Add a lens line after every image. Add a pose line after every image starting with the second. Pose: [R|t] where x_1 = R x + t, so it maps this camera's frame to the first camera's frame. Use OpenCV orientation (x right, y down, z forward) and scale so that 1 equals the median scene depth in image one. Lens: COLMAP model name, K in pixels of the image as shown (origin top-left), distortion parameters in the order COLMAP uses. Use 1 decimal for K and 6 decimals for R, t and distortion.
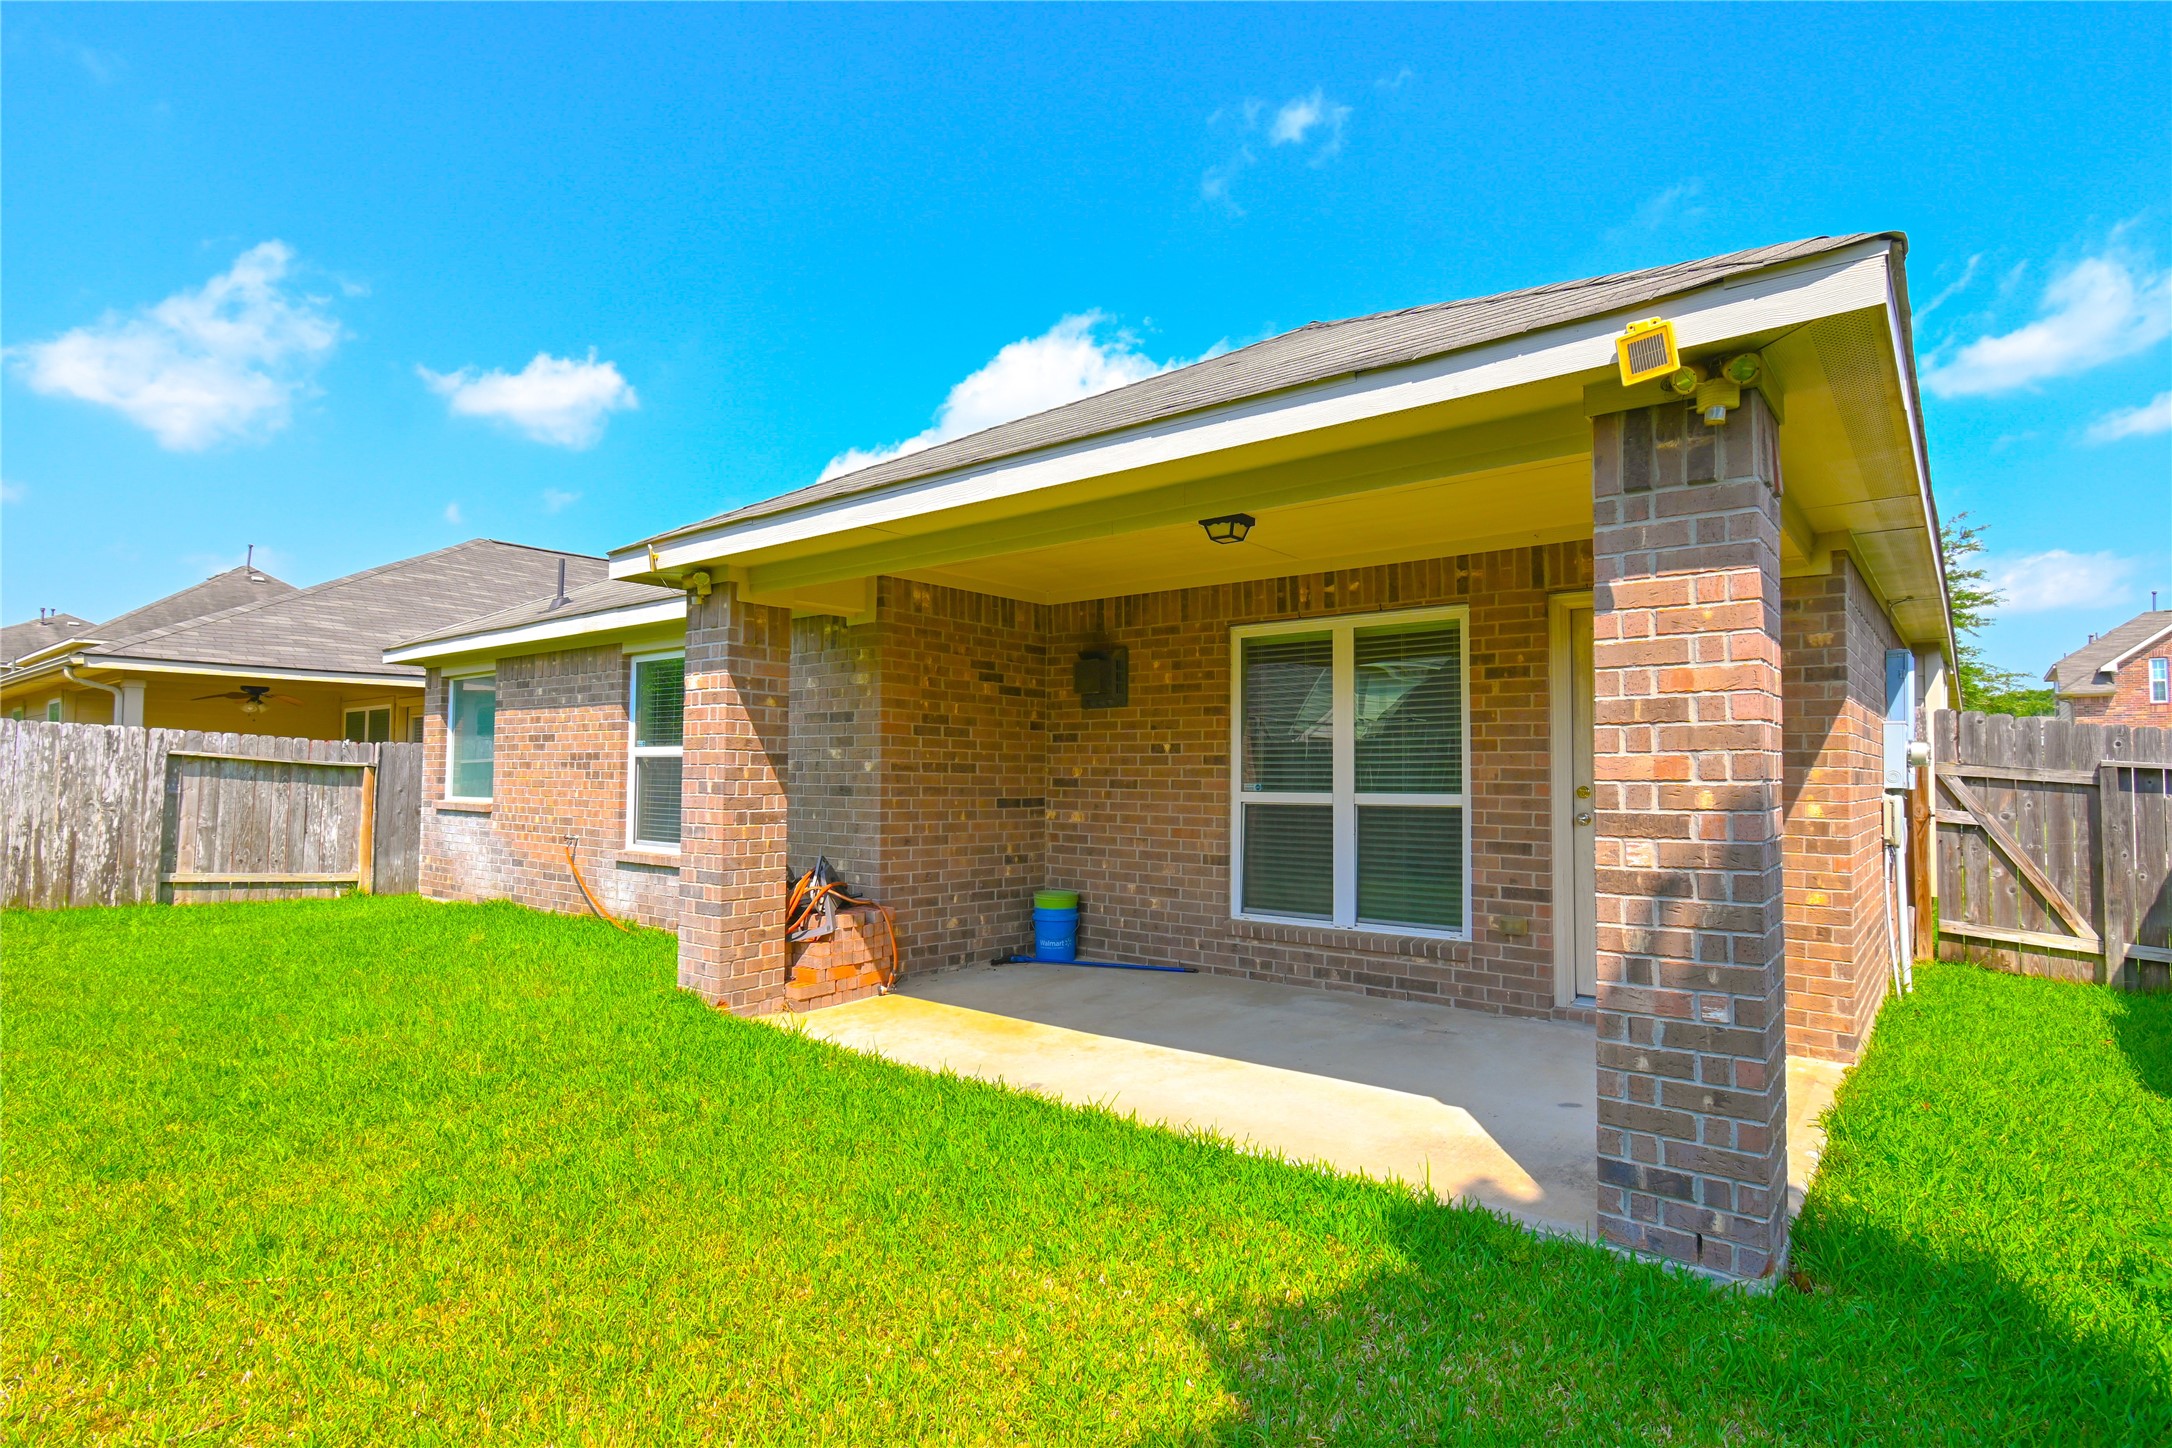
lens RADIAL K [[1078.5, 0, 1086.0], [0, 1078.5, 724.0], [0, 0, 1]] dist [0.001246, -0.000111]
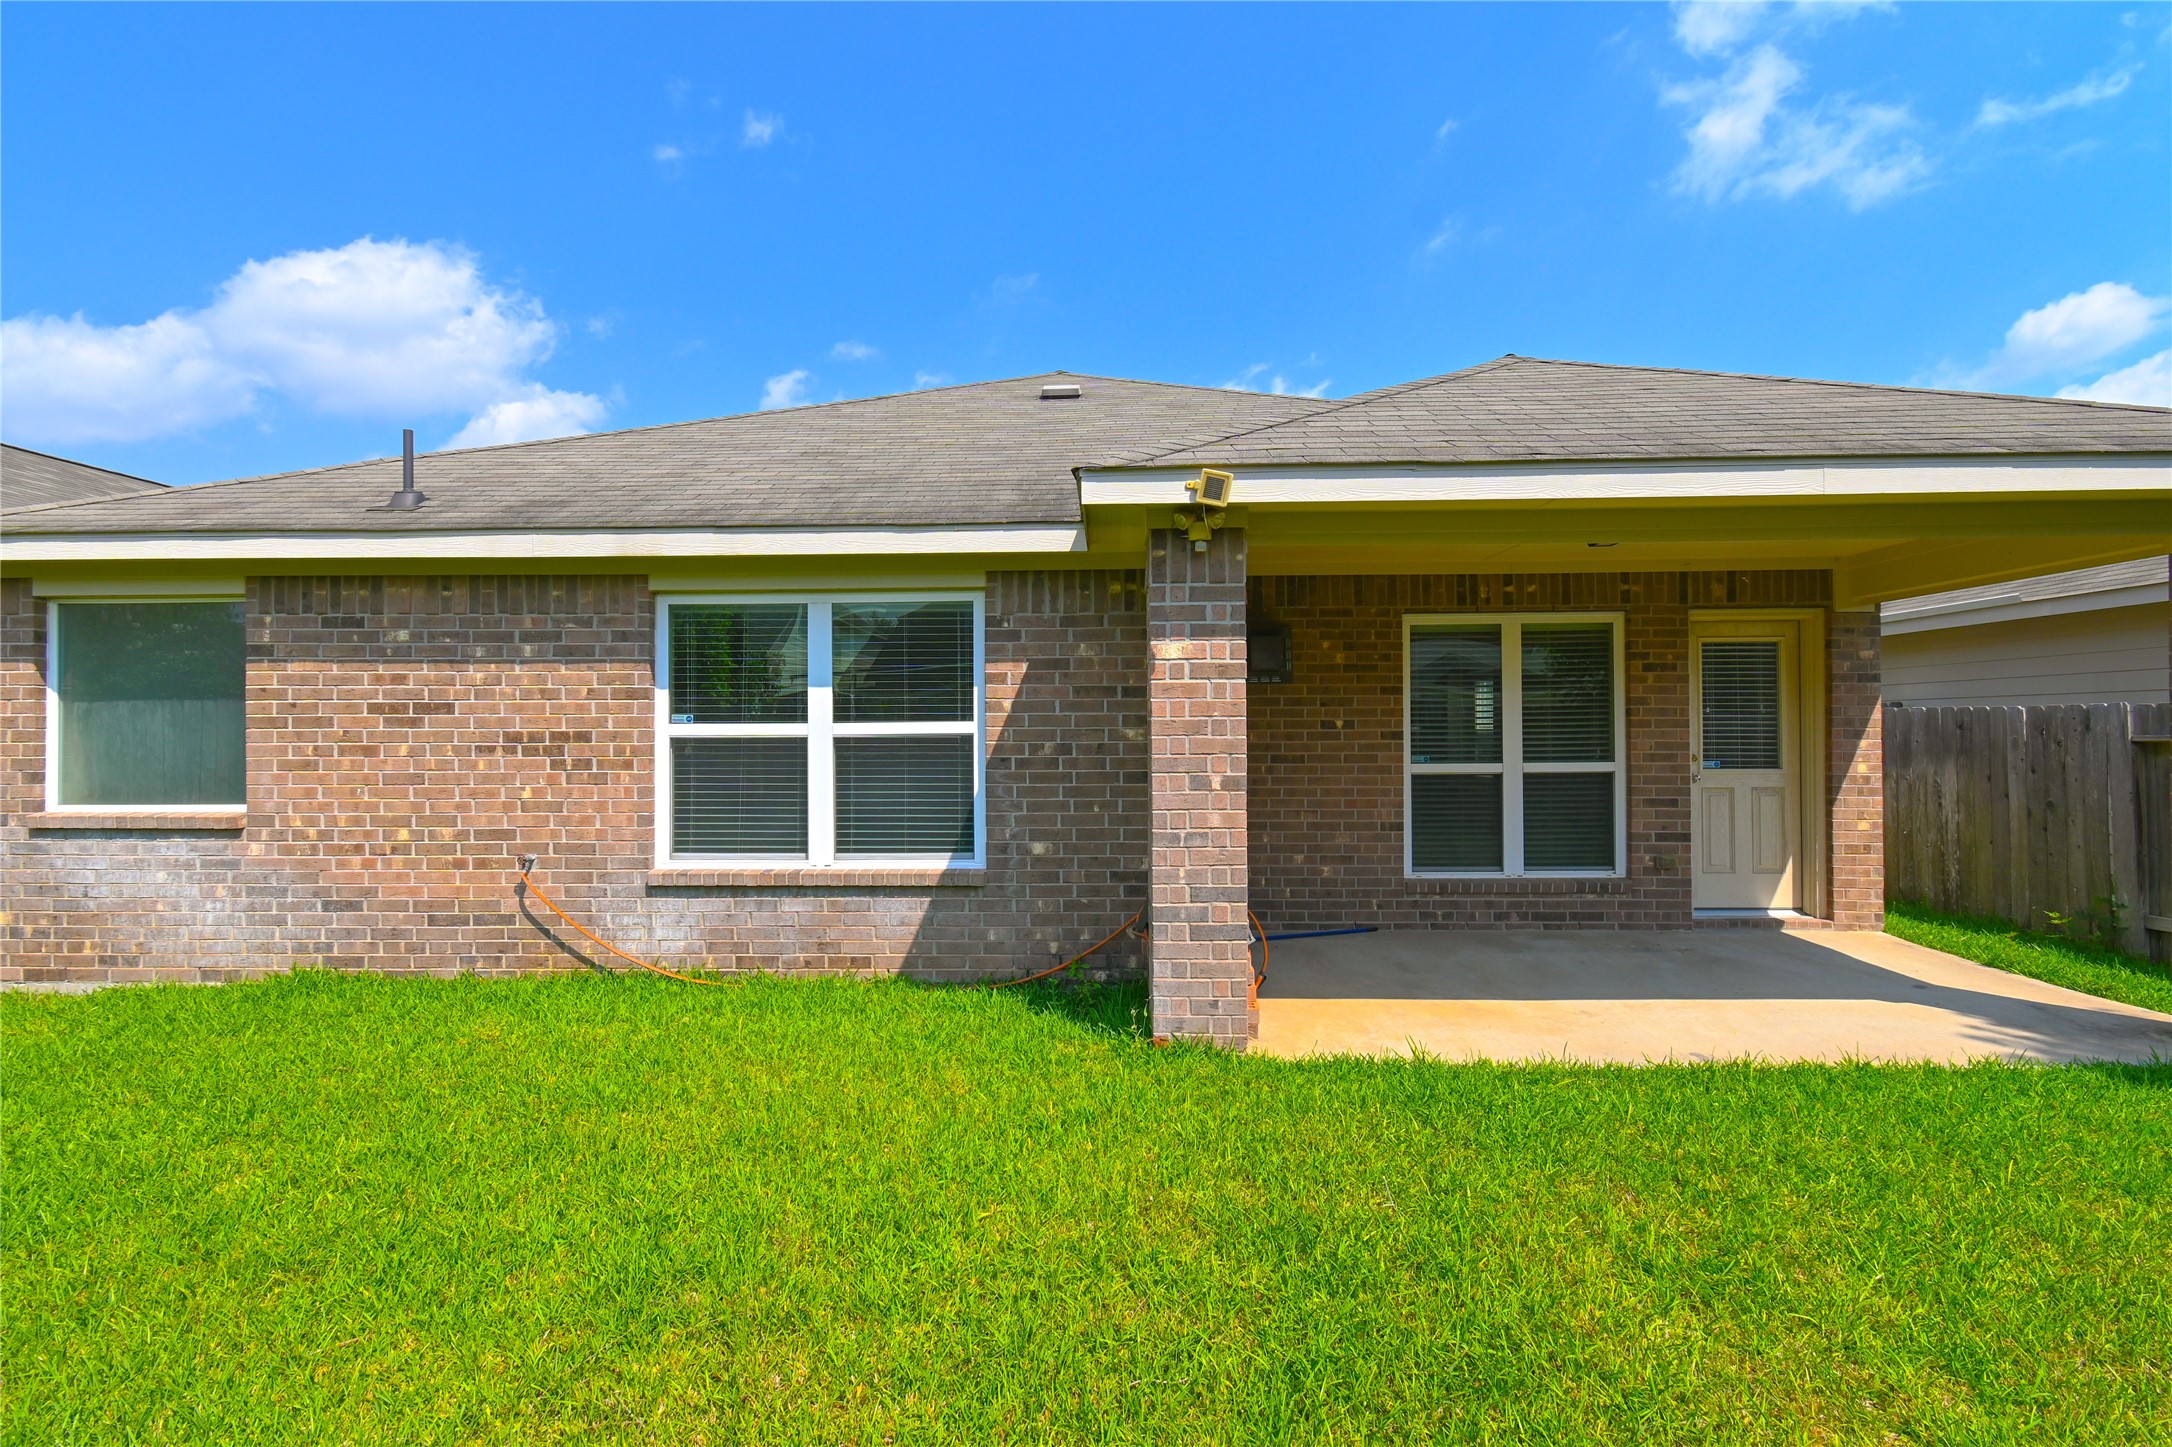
lens RADIAL K [[960.3, 0, 1089.6], [0, 960.3, 721.7], [0, 0, 1]] dist [0.008409, -0.005770]
pose [[0.800844, -0.005219, 0.598850, -0.735201], [-0.017793, 0.999313, 0.032503, -0.007040], [-0.598608, -0.036685, 0.800201, 0.418958]]
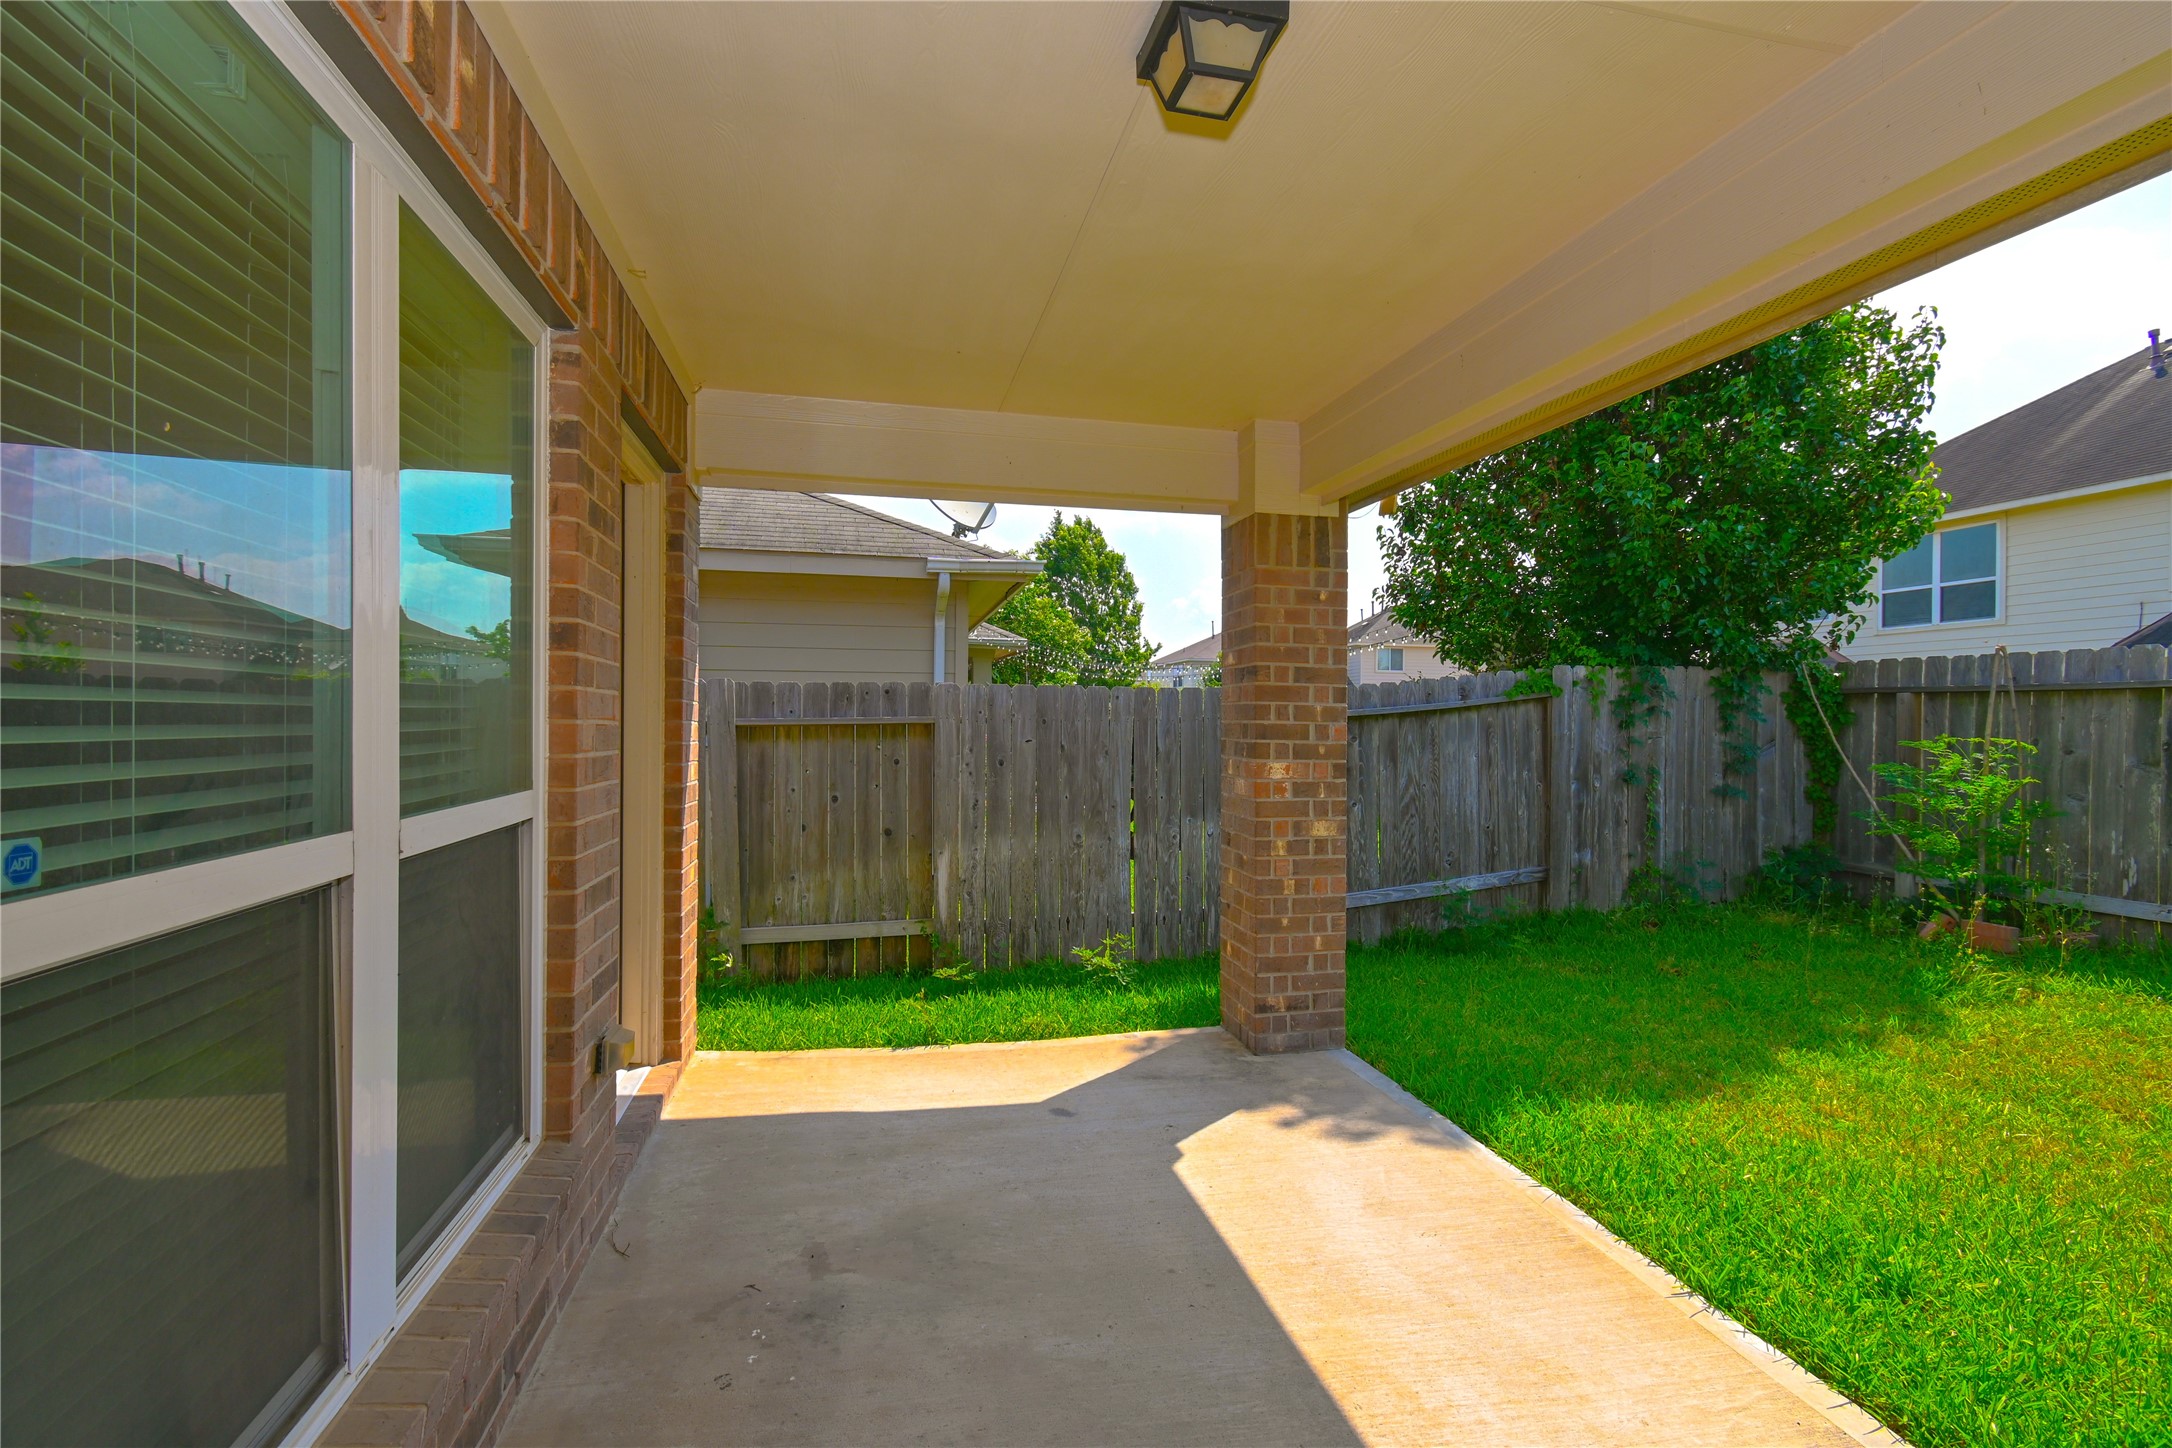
lens RADIAL K [[960.3, 0, 1089.6], [0, 960.3, 722.2], [0, 0, 1]] dist [0.008409, -0.005770]
pose [[-0.786875, -0.004024, 0.617100, -0.030347], [-0.031404, 0.998944, -0.033531, 0.040793], [-0.616313, -0.045764, -0.786170, 1.034607]]
